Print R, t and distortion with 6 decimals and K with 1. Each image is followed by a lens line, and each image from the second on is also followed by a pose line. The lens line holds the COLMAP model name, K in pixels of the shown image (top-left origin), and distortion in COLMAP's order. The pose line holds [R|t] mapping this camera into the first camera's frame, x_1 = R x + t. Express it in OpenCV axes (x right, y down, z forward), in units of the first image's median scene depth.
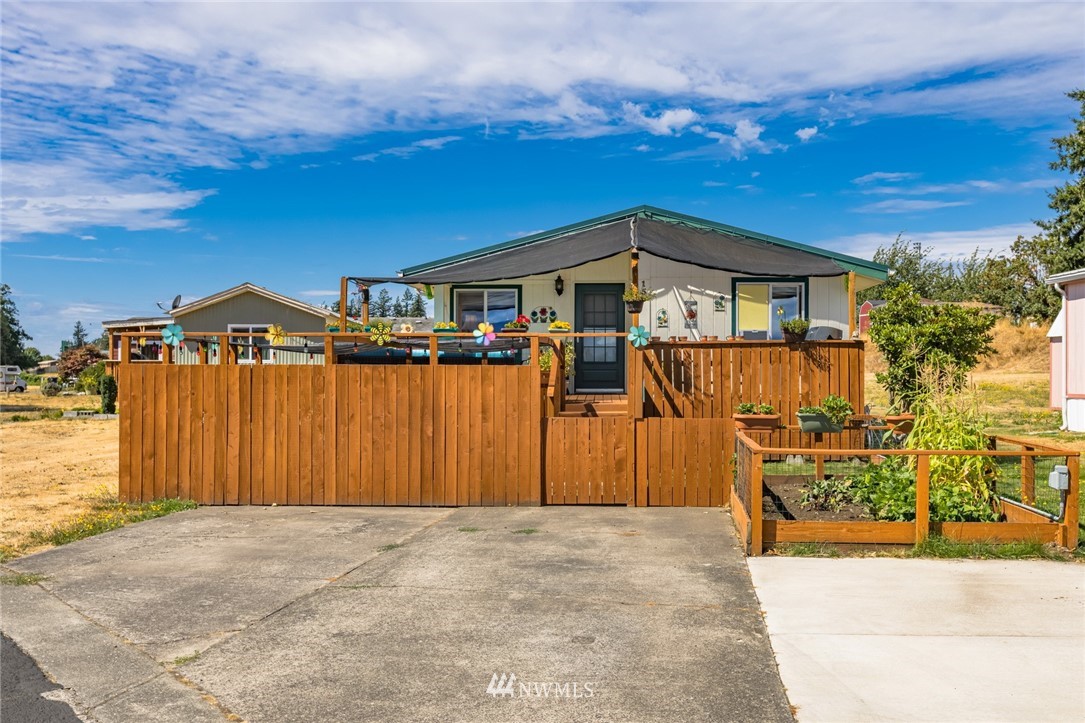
lens RADIAL K [[1164.0, 0, 545.1], [0, 1164.0, 352.3], [0, 0, 1]] dist [-0.005954, 0.000000]
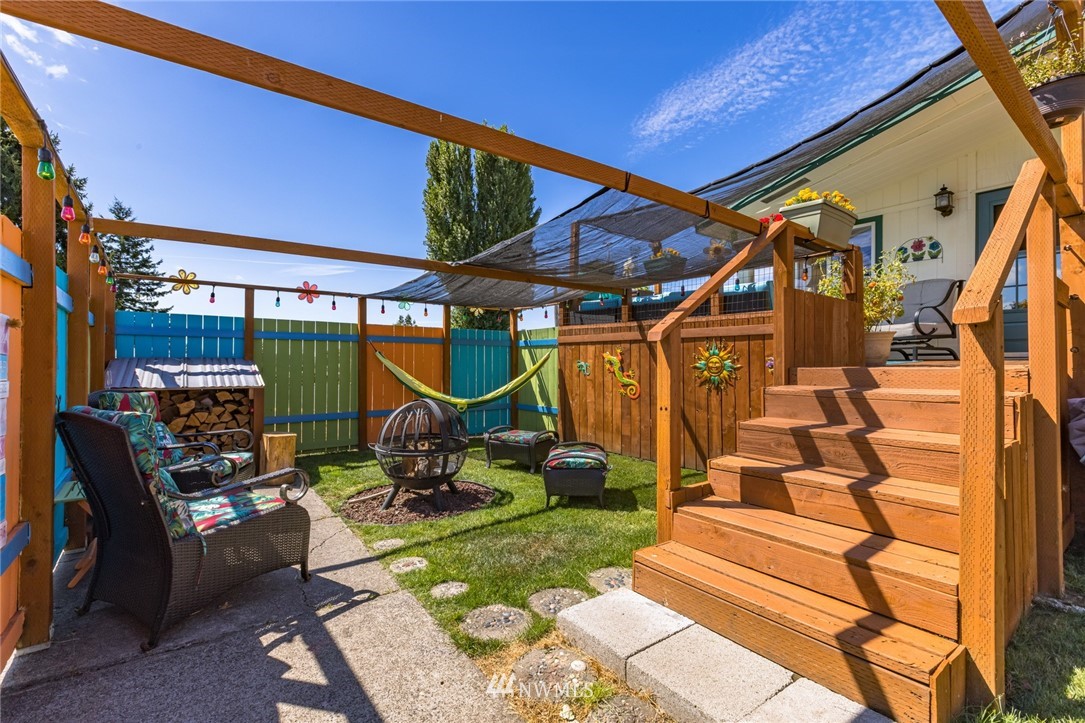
lens RADIAL K [[487.7, 0, 550.7], [0, 487.7, 359.3], [0, 0, 1]] dist [0.004232, -0.000110]
pose [[0.659916, -0.006071, -0.751315, 0.073896], [0.009319, 0.999957, 0.000106, 0.032087], [0.751282, -0.007071, 0.659944, 0.635709]]
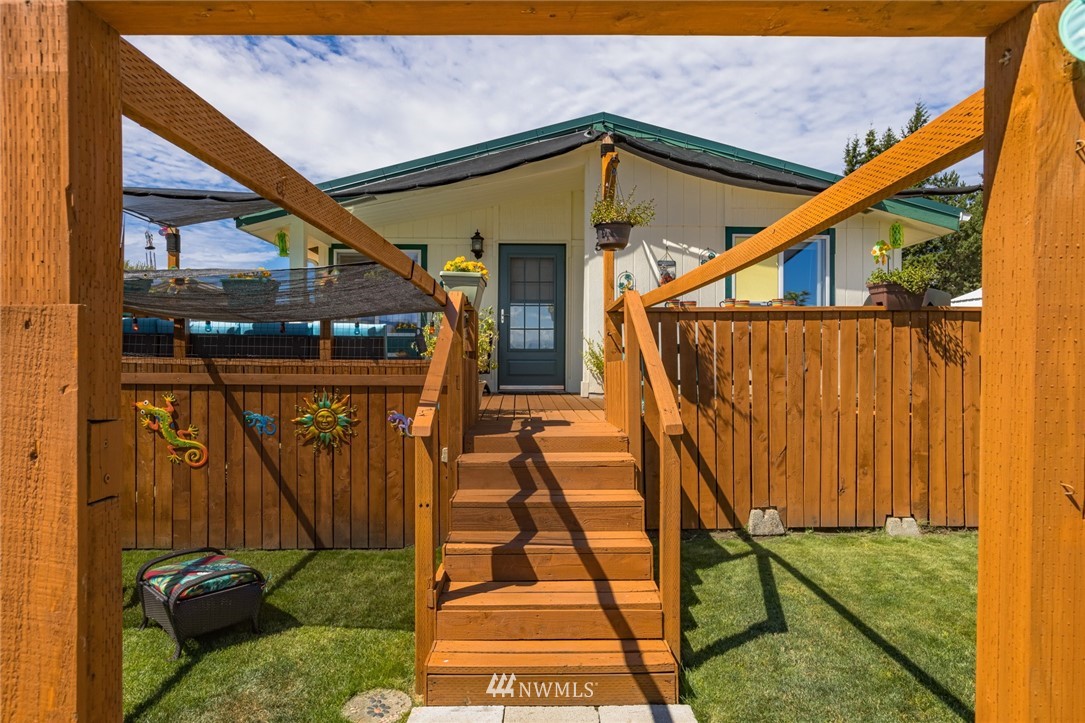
lens RADIAL K [[656.6, 0, 537.5], [0, 656.6, 359.6], [0, 0, 1]] dist [0.005713, 0.003255]
pose [[0.996685, 0.003832, 0.081270, 0.016573], [-0.005028, 0.999882, 0.014513, 0.008466], [-0.081205, -0.014873, 0.996586, 0.581681]]
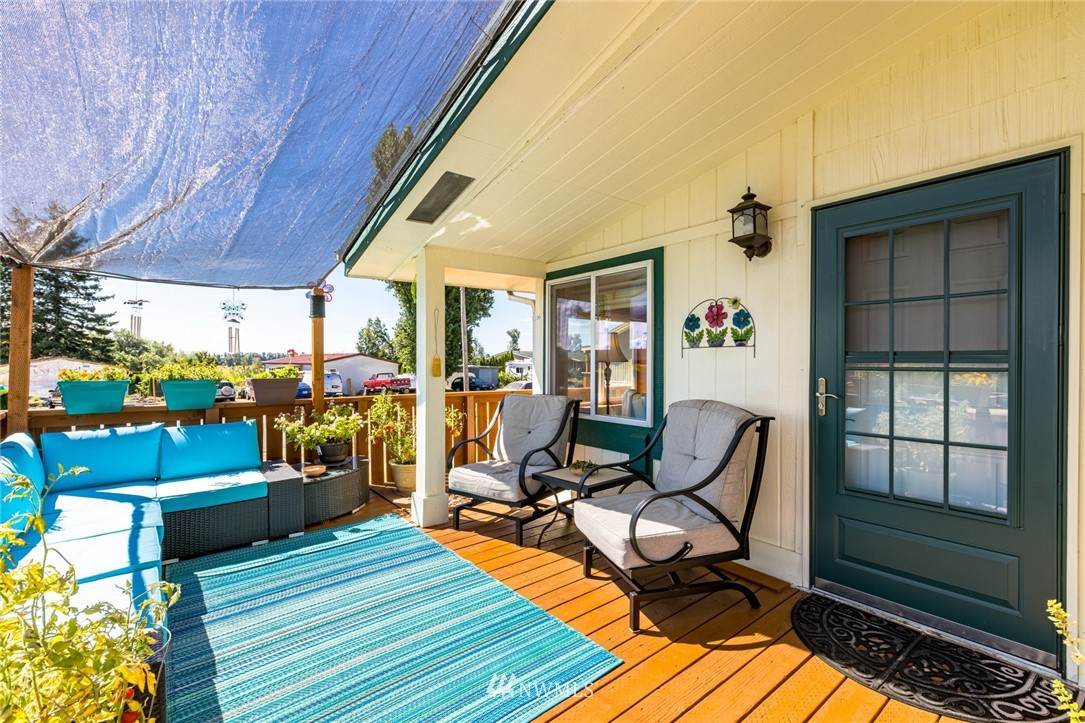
lens RADIAL K [[487.7, 0, 546.8], [0, 487.7, 362.4], [0, 0, 1]] dist [0.004232, -0.000110]
pose [[0.656773, 0.003054, -0.754082, 0.072952], [0.010524, 0.999857, 0.013214, -0.023408], [0.754015, -0.016614, 0.656647, 0.869324]]
